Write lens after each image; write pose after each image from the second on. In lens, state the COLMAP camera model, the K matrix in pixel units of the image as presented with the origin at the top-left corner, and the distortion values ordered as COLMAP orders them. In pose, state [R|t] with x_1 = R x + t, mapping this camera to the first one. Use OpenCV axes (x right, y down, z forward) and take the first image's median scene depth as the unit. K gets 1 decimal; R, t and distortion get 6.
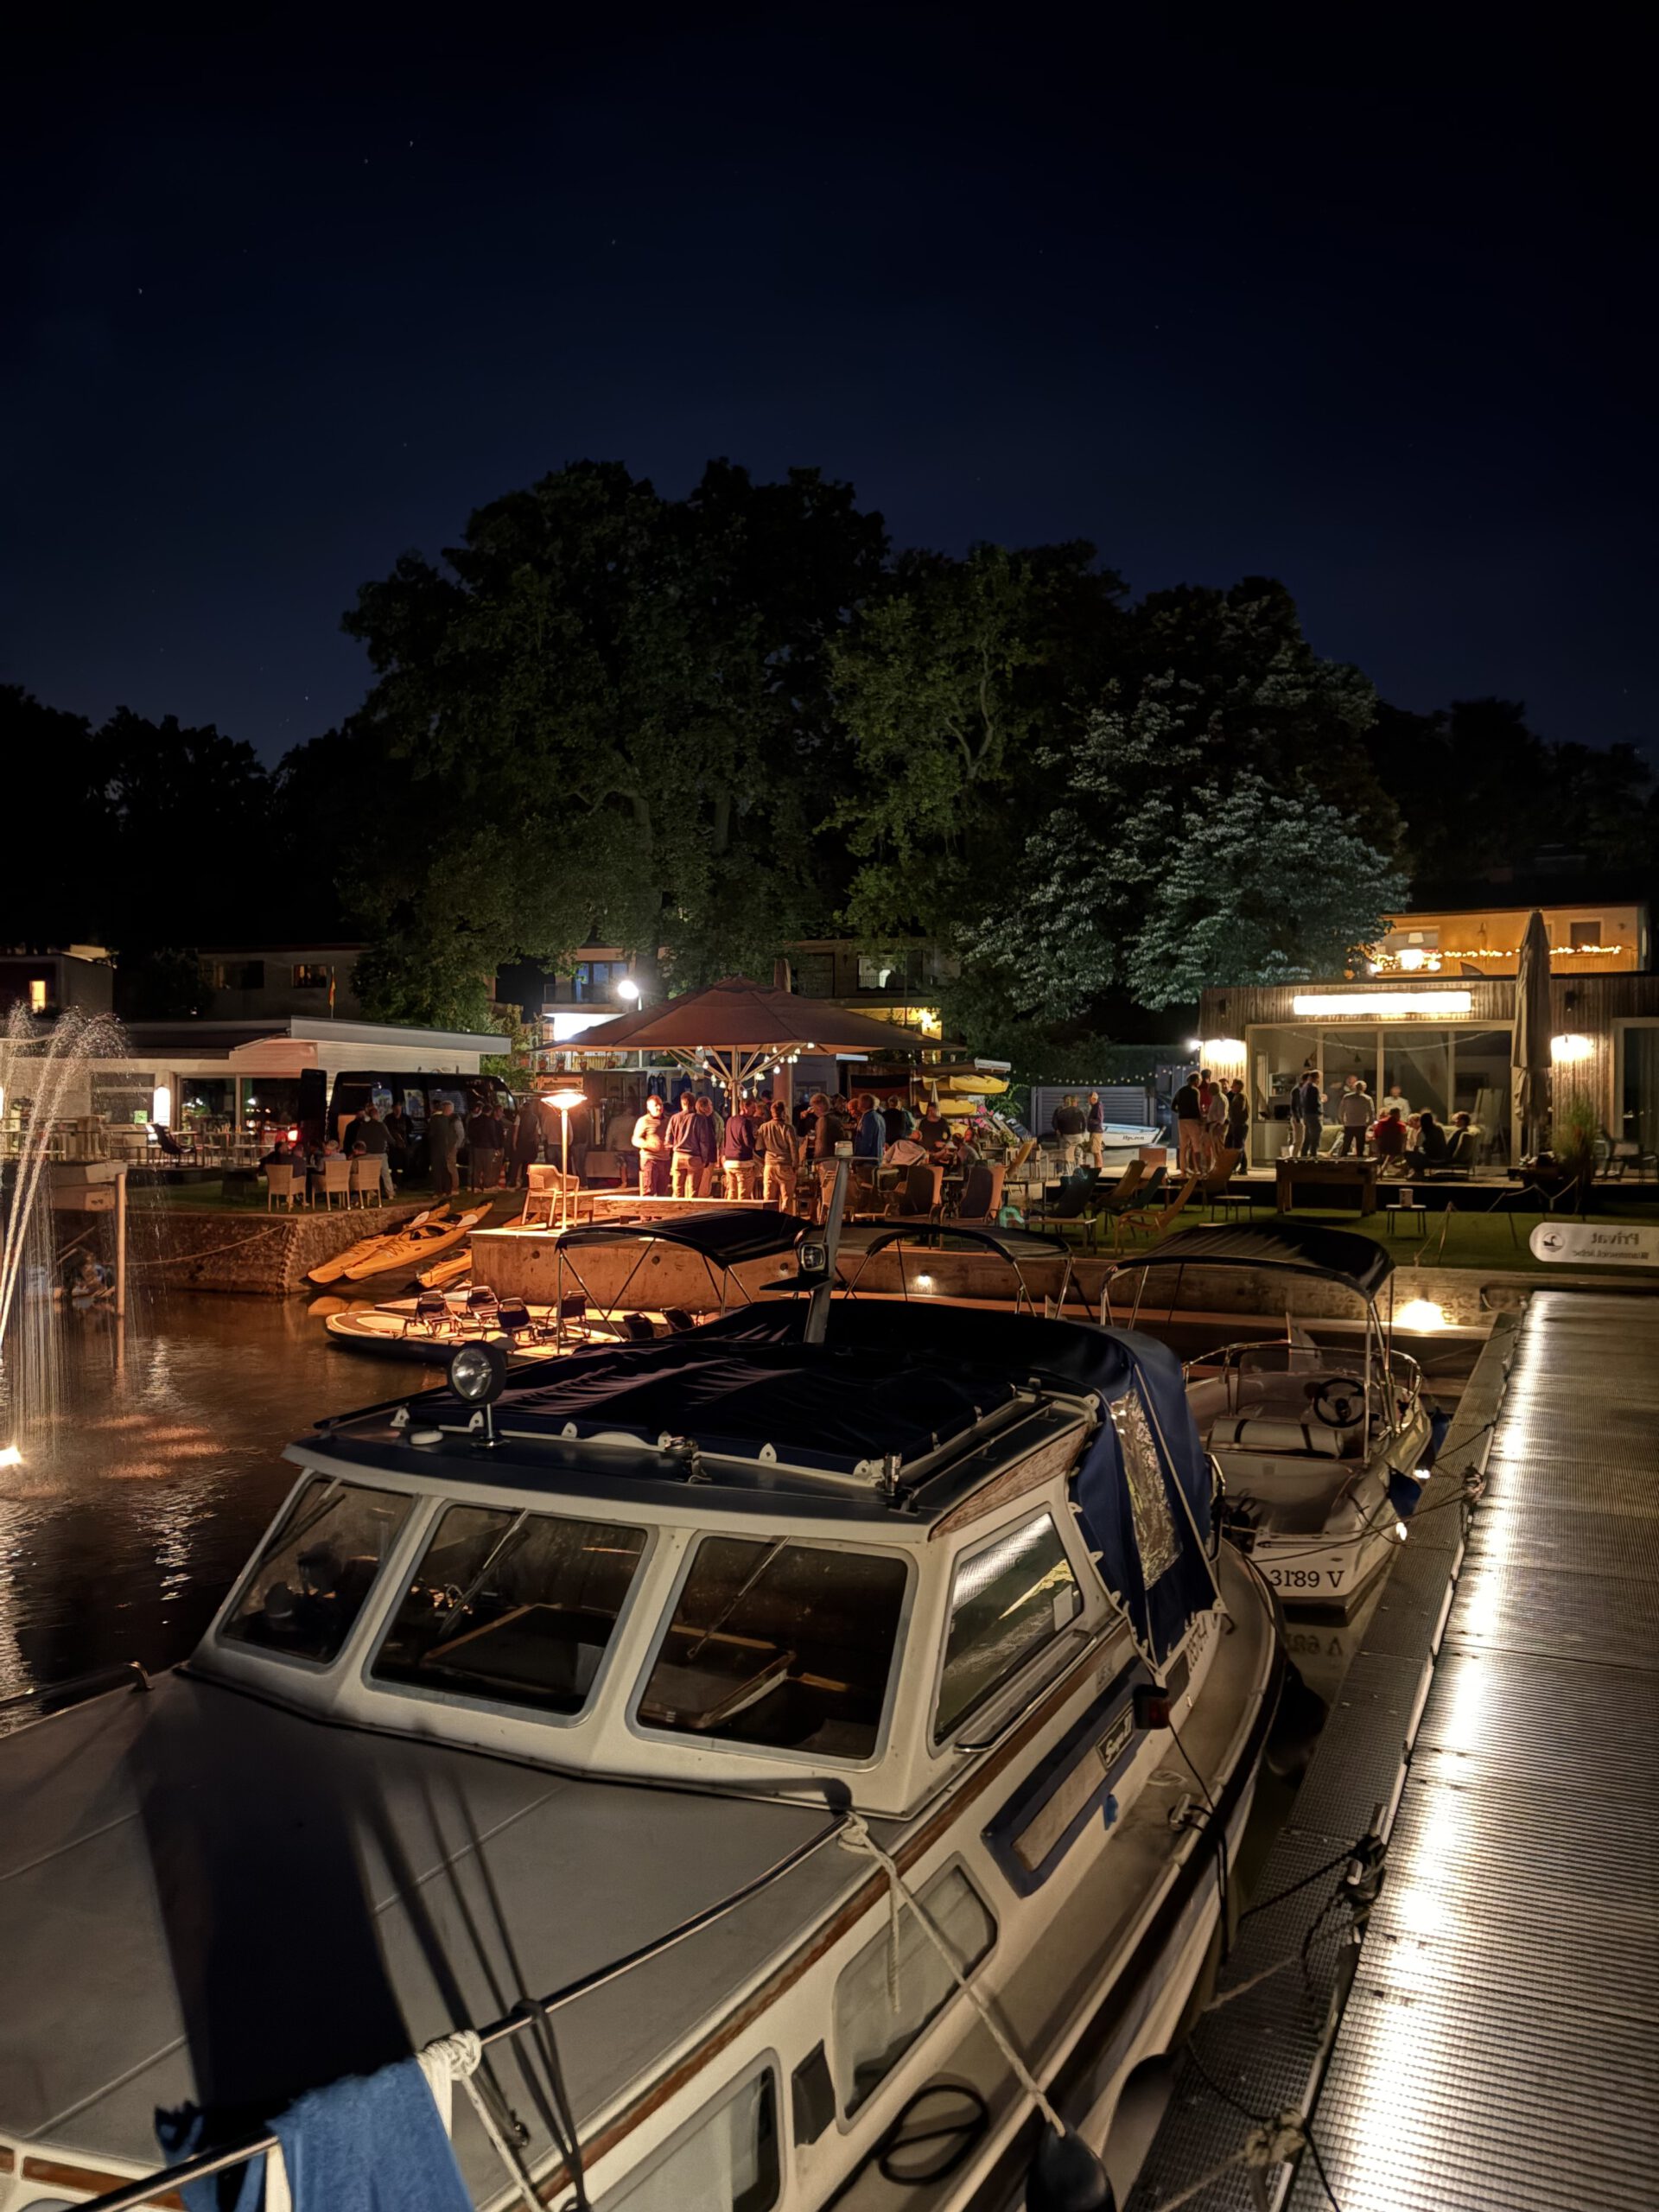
lens RADIAL K [[1676.2, 0, 827.0], [0, 1676.2, 1110.2], [0, 0, 1]] dist [0.044209, -0.023013]
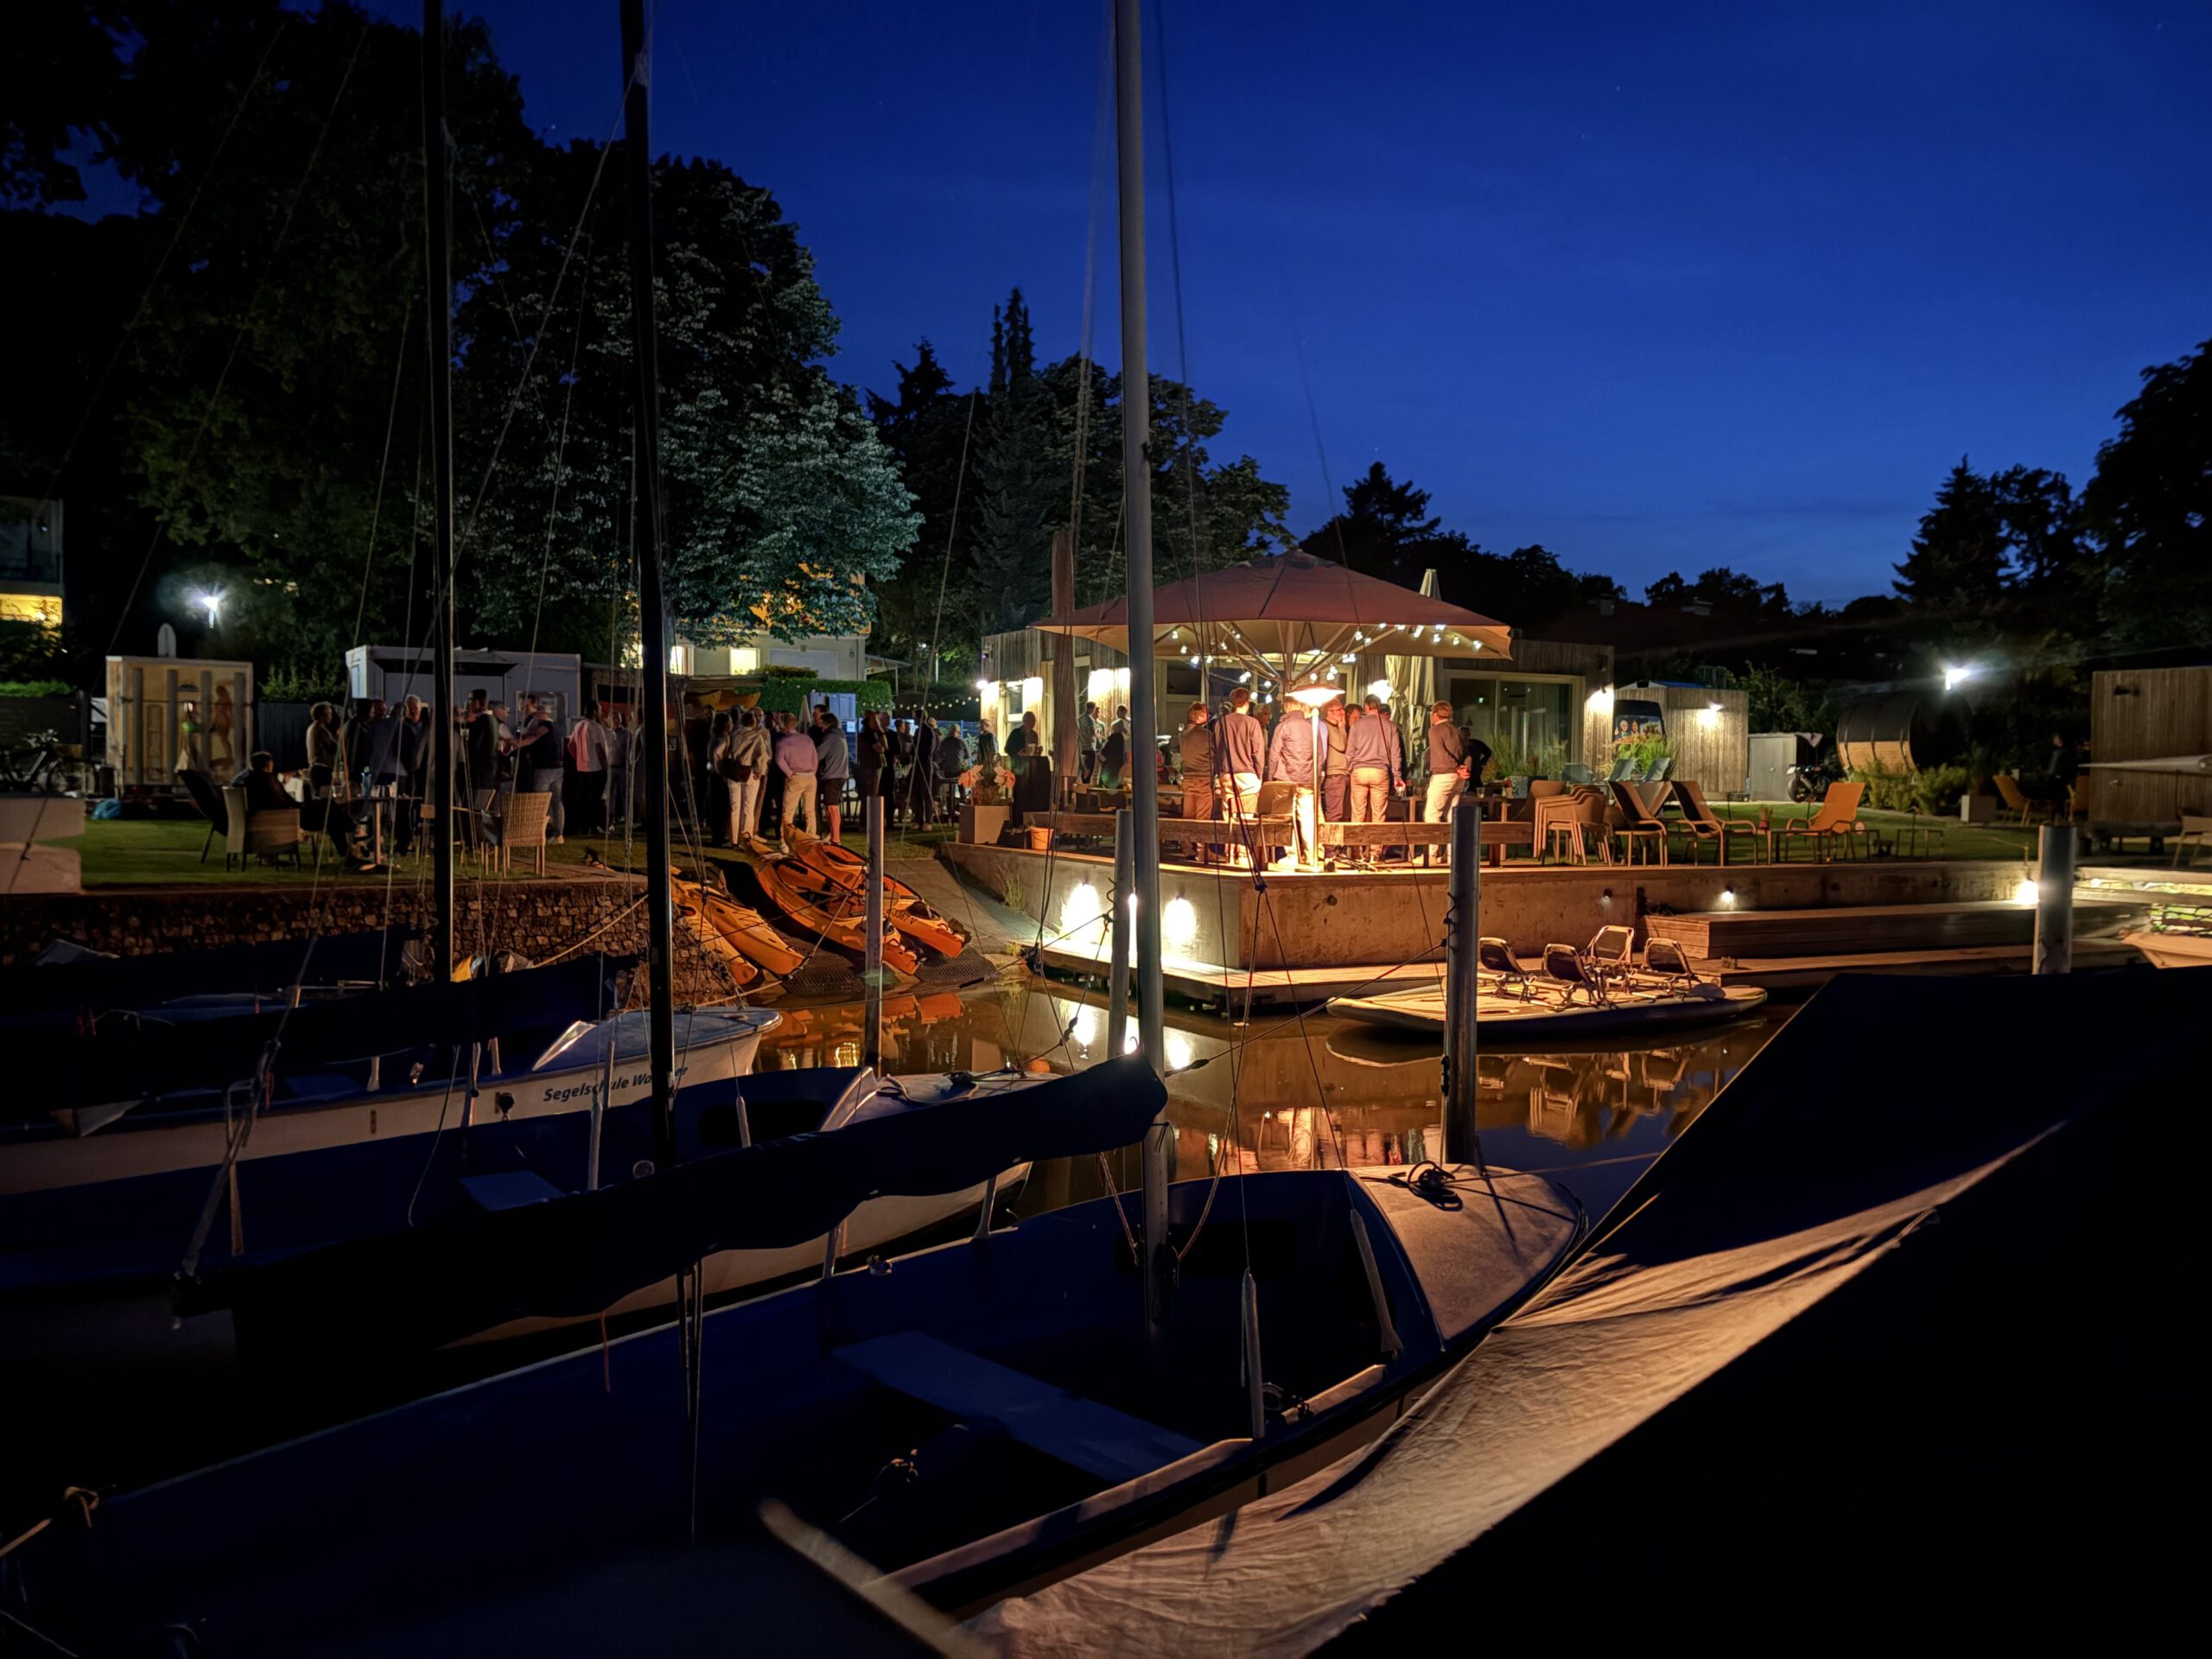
lens RADIAL K [[1676.2, 0, 1105.9], [0, 1676.2, 822.8], [0, 0, 1]] dist [0.044209, -0.023013]
pose [[0.565690, -0.016488, 0.824453, -0.434291], [-0.009649, 0.999599, 0.026611, 0.016983], [-0.824562, -0.023008, 0.565304, 0.341639]]
